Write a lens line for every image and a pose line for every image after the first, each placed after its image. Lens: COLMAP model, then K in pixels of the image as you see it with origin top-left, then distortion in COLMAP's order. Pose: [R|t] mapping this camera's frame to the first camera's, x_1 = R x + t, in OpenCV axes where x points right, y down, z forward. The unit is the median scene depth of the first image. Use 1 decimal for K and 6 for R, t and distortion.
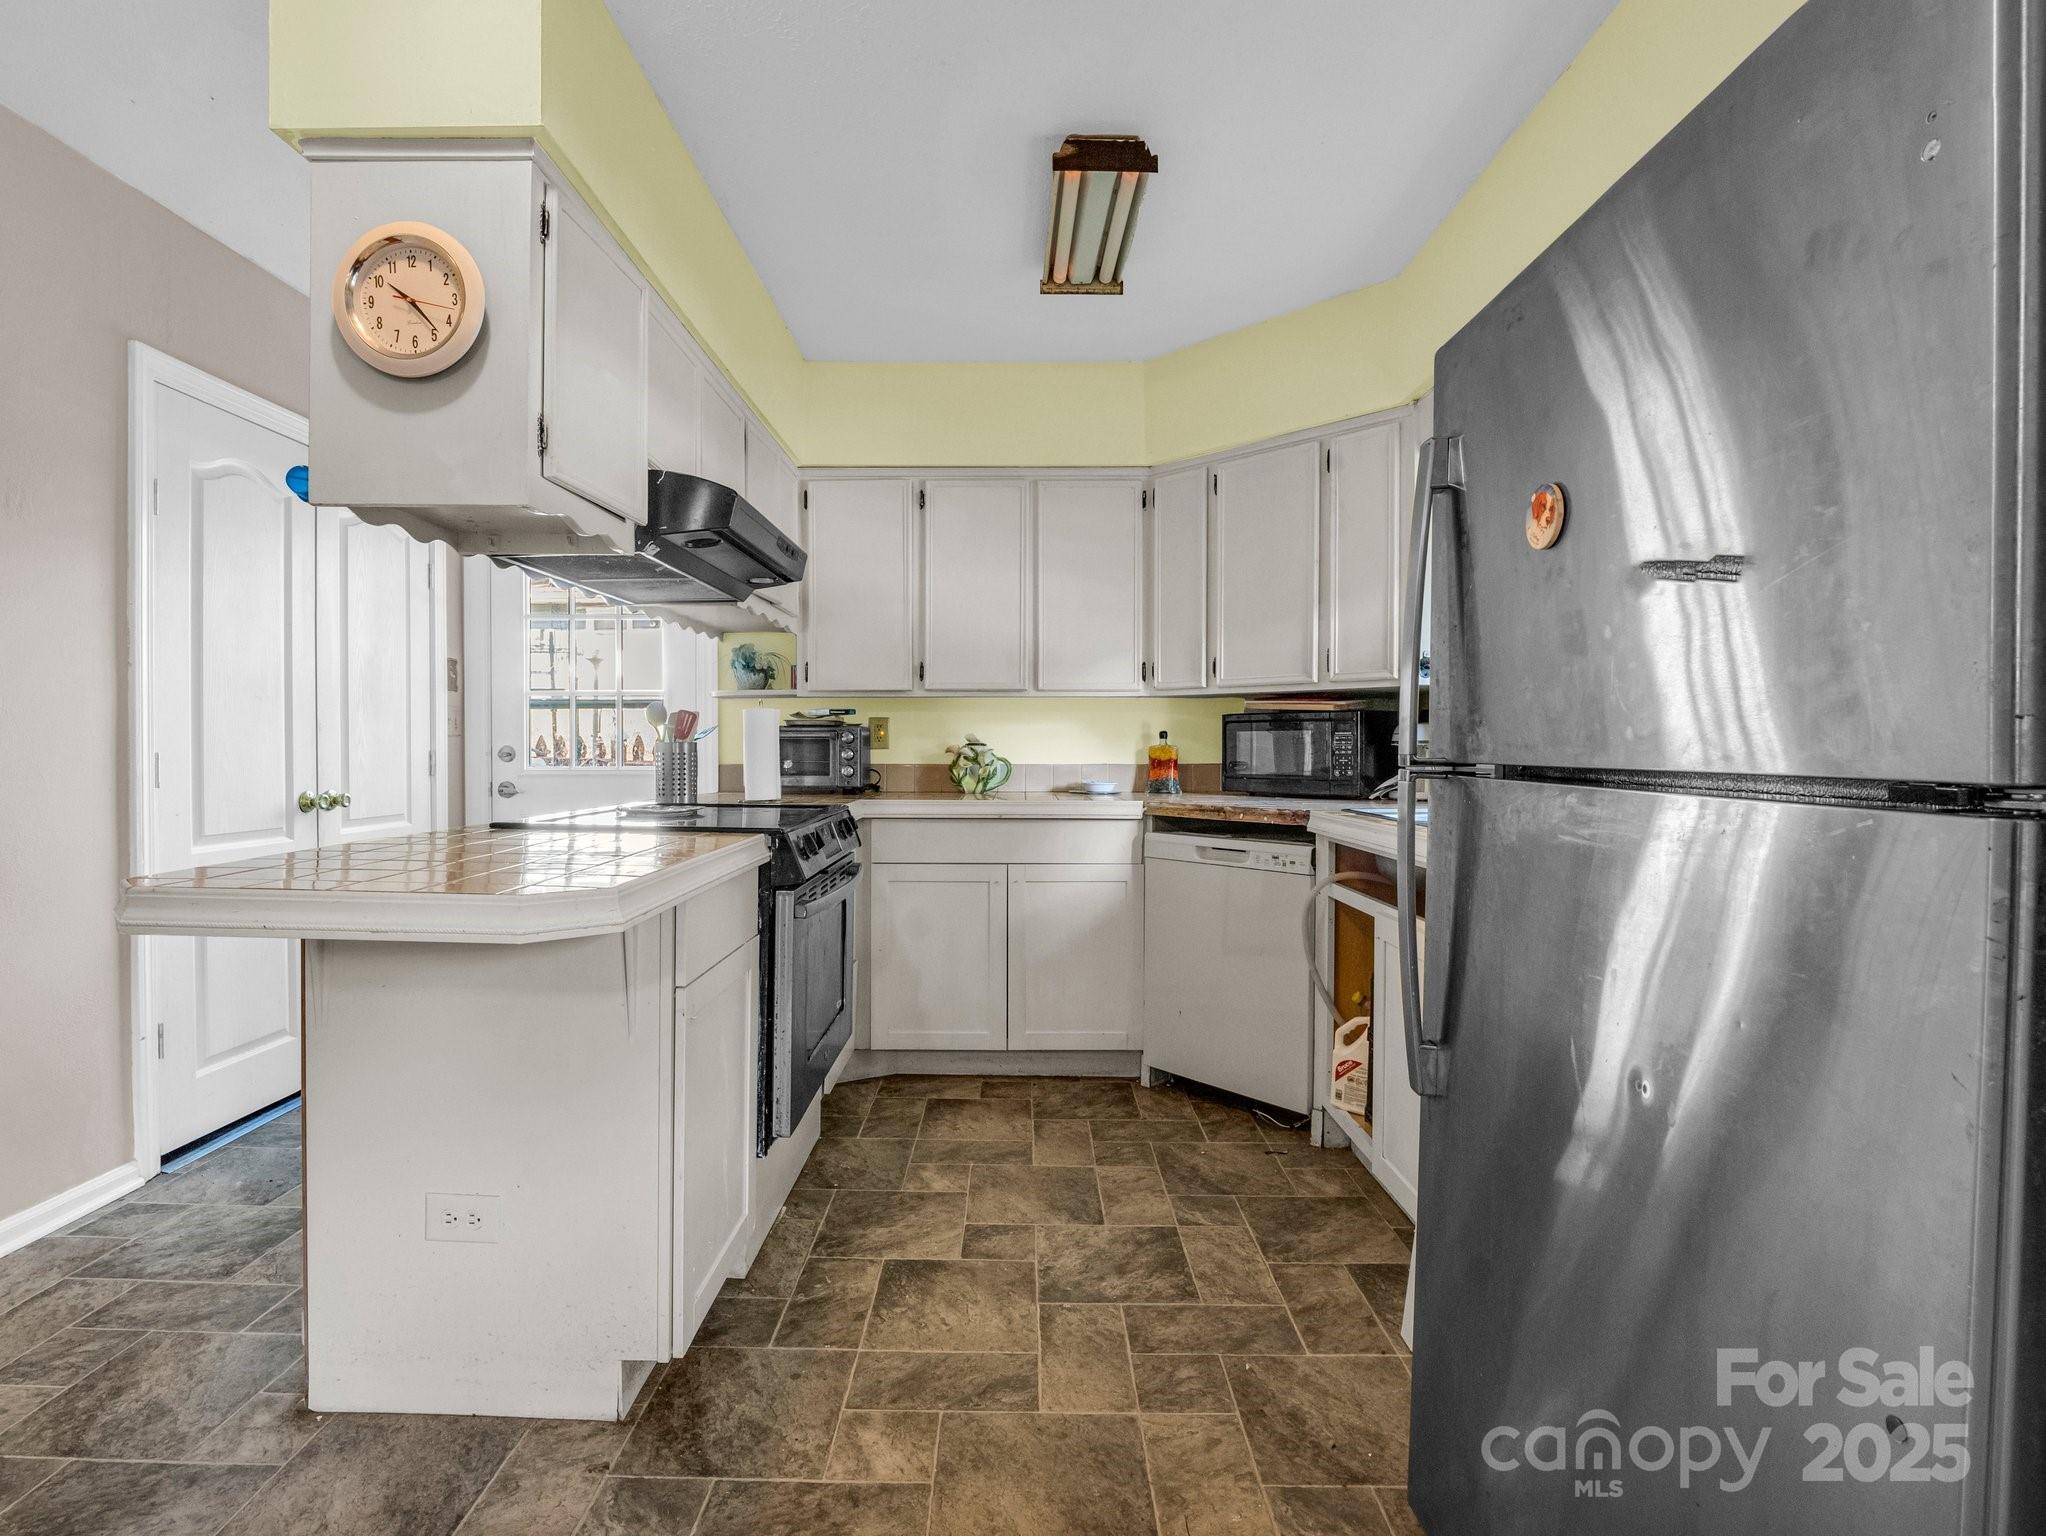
lens RADIAL K [[1010.4, 0, 1004.6], [0, 1010.4, 773.2], [0, 0, 1]] dist [-0.017359, -0.000544]
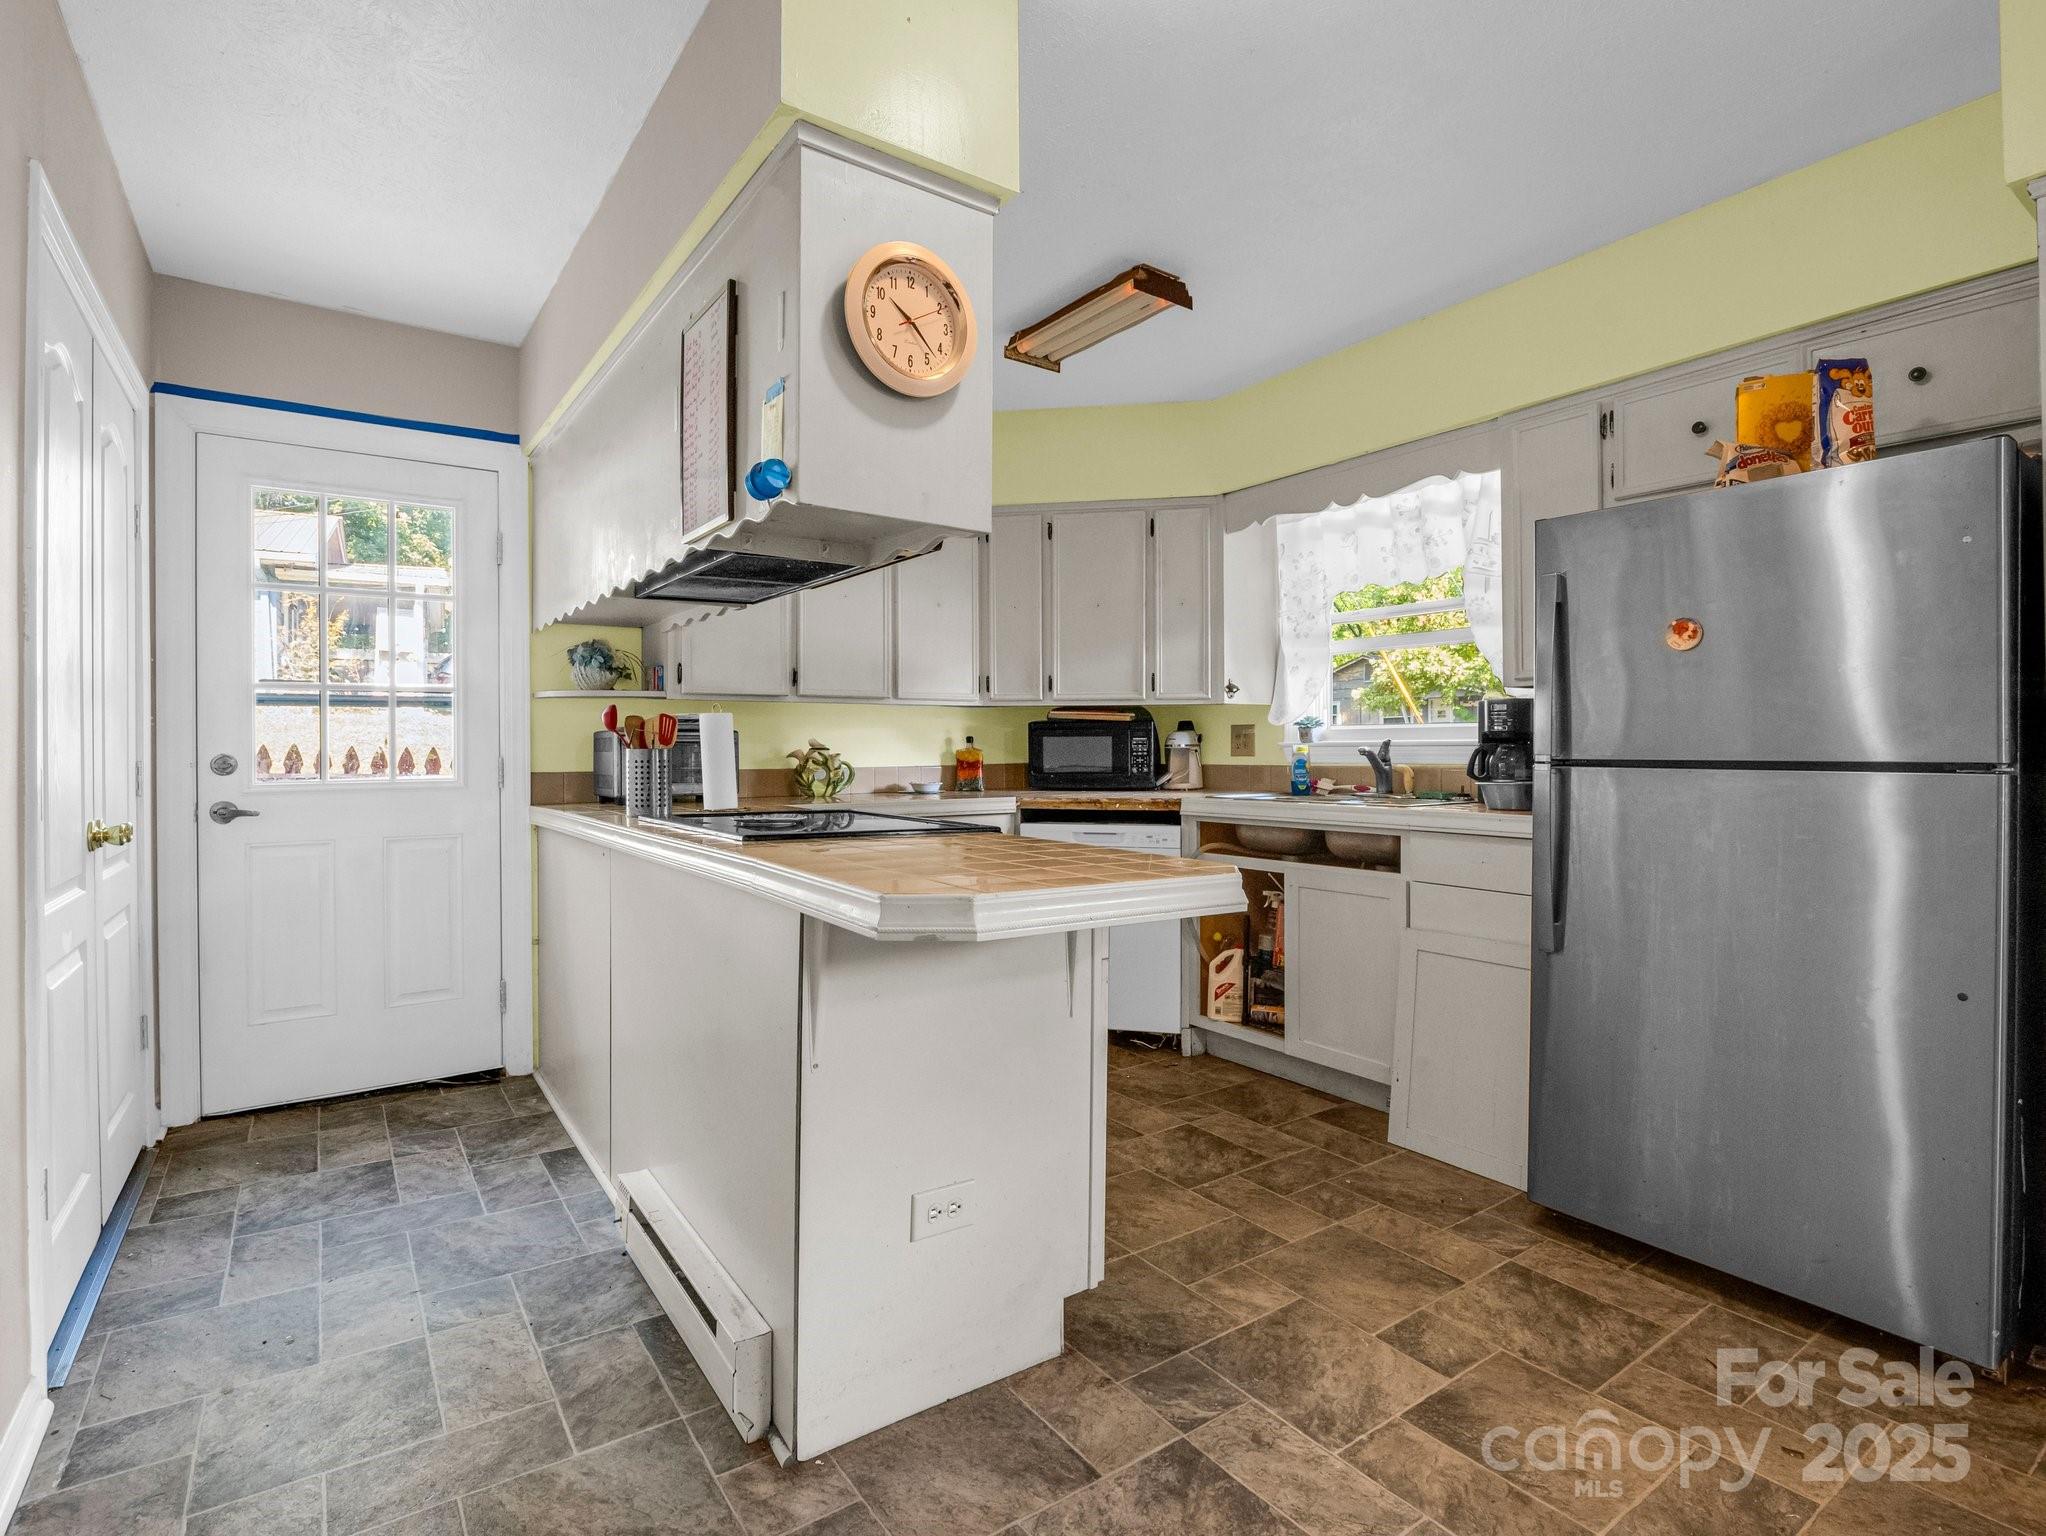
lens RADIAL K [[1010.4, 0, 1028.3], [0, 1010.4, 762.1], [0, 0, 1]] dist [-0.017359, -0.000544]
pose [[0.812975, -0.013000, 0.582154, -0.525549], [0.020397, 0.999773, -0.006159, -0.005197], [-0.581941, 0.016881, 0.813056, 0.046640]]
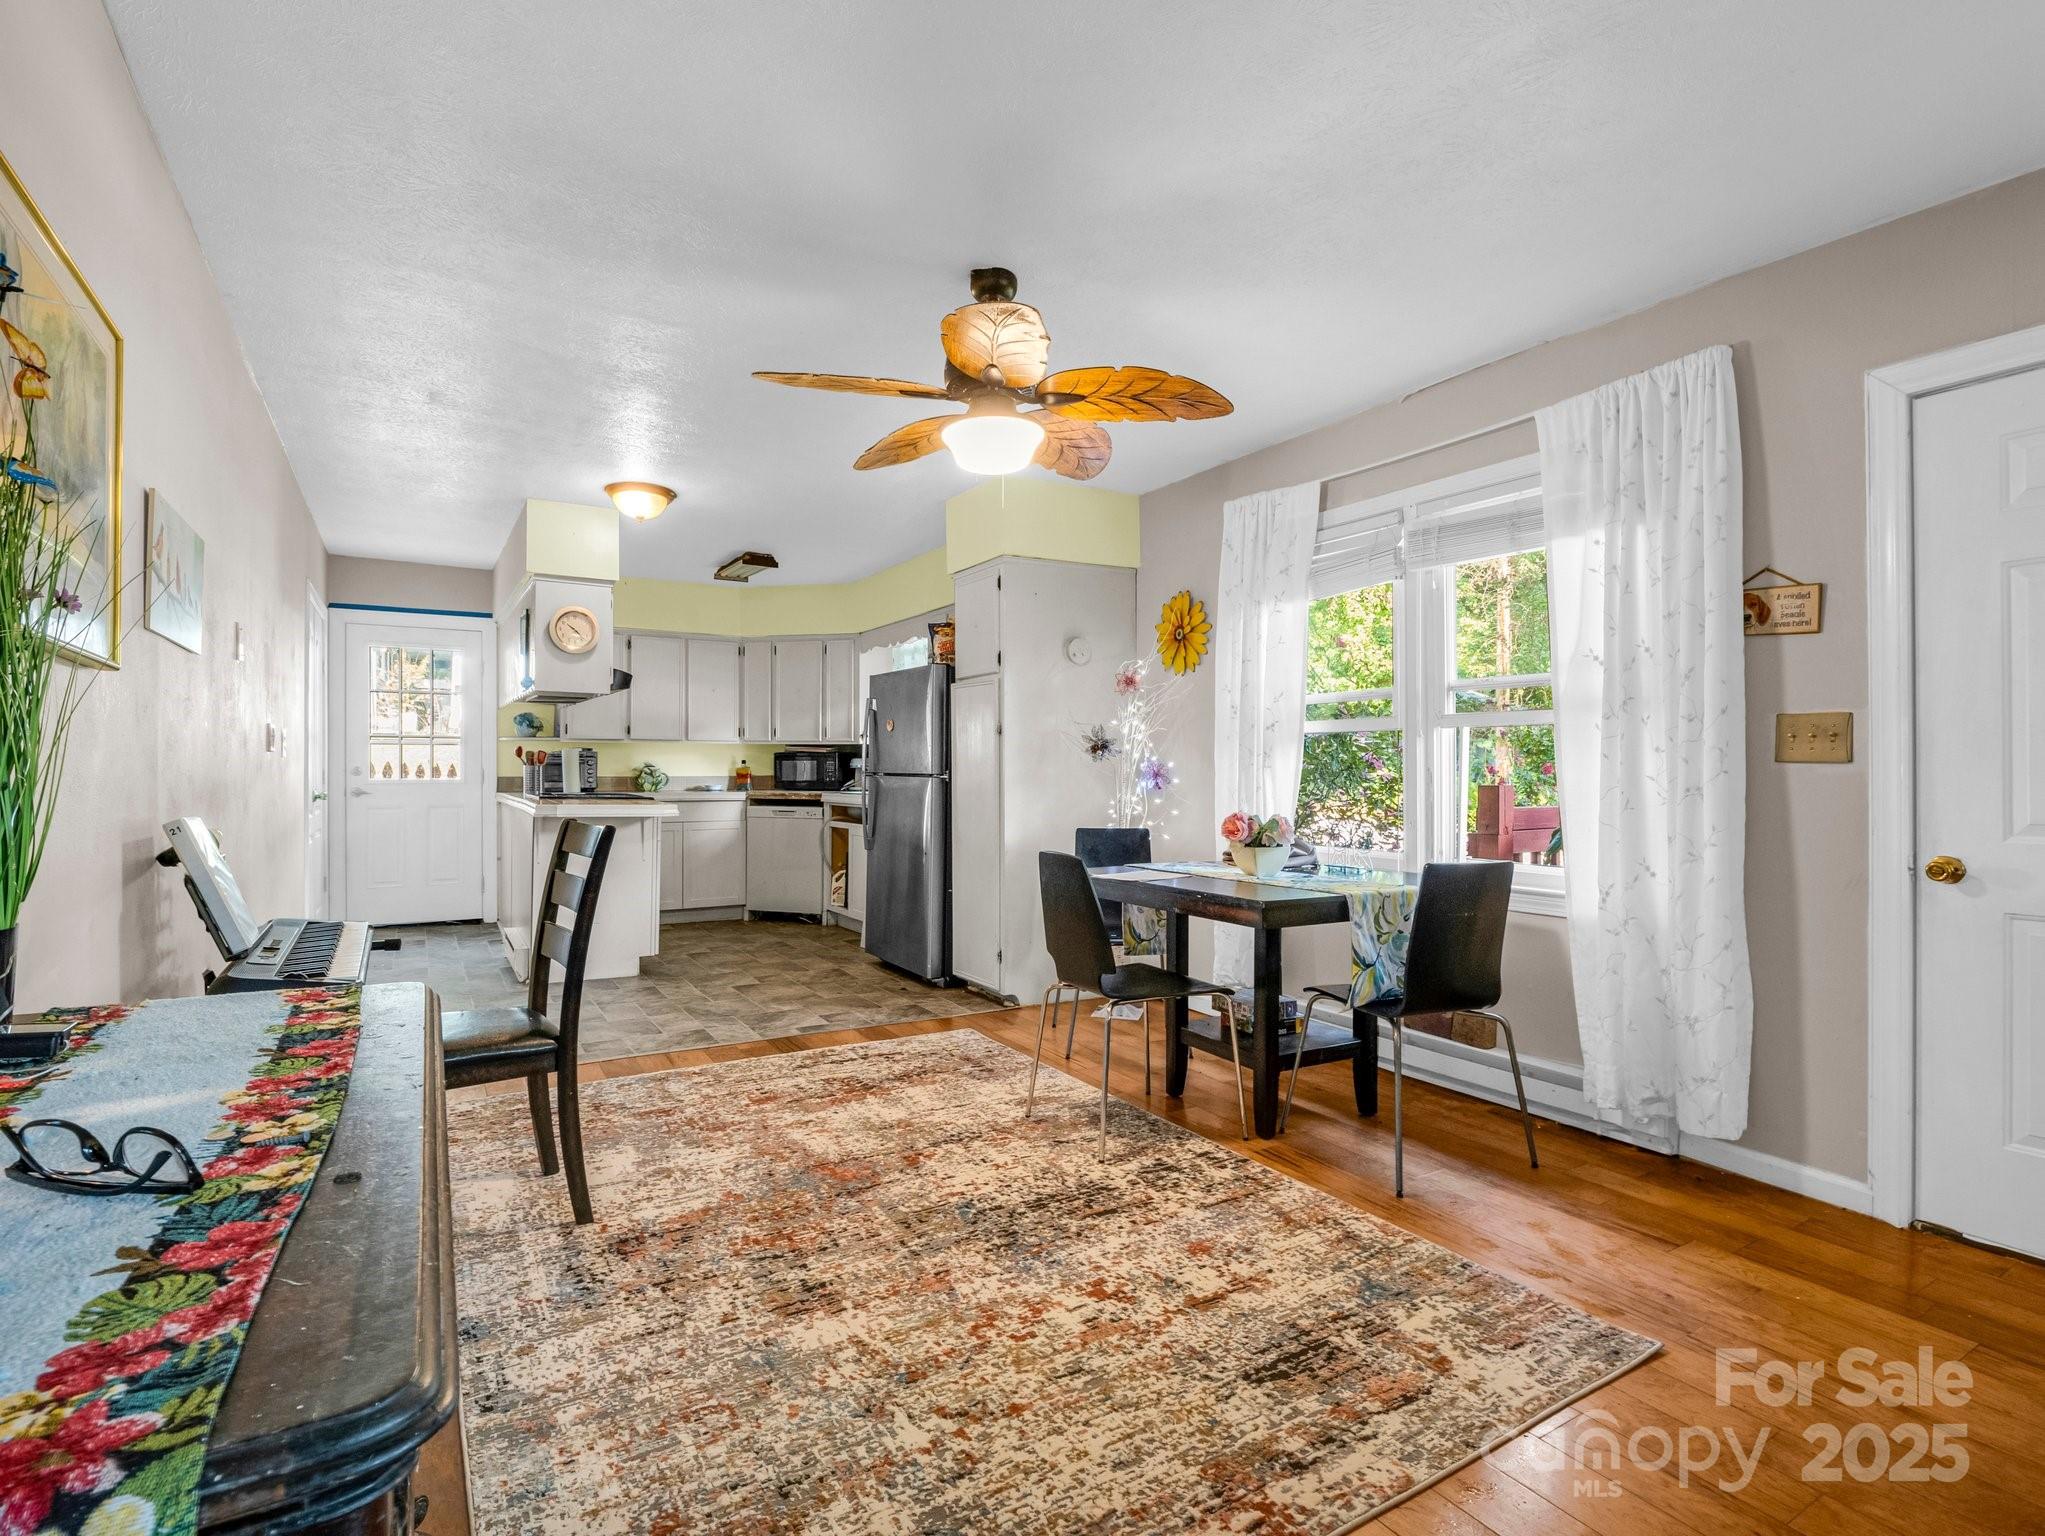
lens RADIAL K [[1010.0, 0, 1022.6], [0, 1010.0, 765.0], [0, 0, 1]] dist [-0.017359, -0.000544]
pose [[0.855155, 0.001910, 0.518368, -0.489705], [0.010183, 0.999738, -0.020483, 0.018393], [-0.518272, 0.022795, 0.854912, -1.212772]]
